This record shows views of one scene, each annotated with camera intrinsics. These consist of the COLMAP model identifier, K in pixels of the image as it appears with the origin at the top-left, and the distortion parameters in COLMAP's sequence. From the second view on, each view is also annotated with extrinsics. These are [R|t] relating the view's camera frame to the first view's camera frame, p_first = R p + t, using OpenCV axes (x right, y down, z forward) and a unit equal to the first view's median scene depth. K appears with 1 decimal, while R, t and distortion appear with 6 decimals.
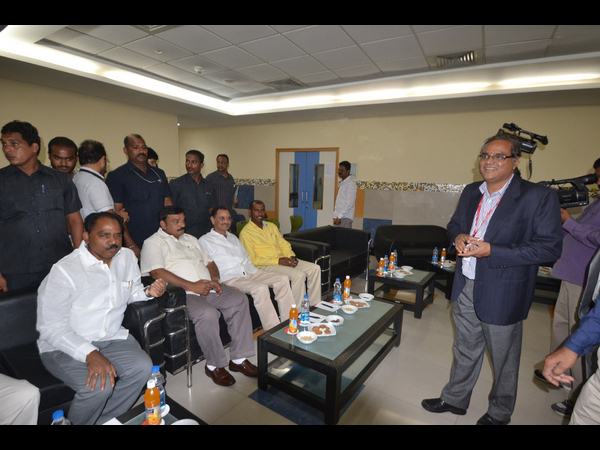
lens RADIAL K [[317.2, 0, 300.0], [0, 317.2, 225.0], [0, 0, 1]] dist [-0.000841, 0.000037]
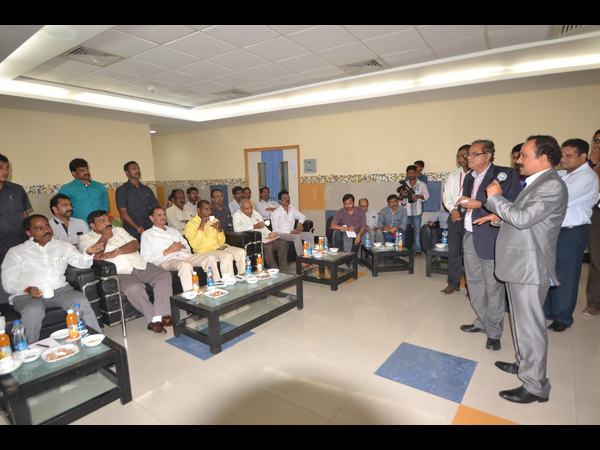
lens RADIAL K [[344.5, 0, 300.0], [0, 344.5, 225.0], [0, 0, 1]] dist [0.001102, 0.000709]
pose [[0.997639, -0.051408, -0.045528, 0.310259], [0.051501, 0.998673, 0.000863, 0.041199], [0.045423, -0.003206, 0.998963, -0.284539]]
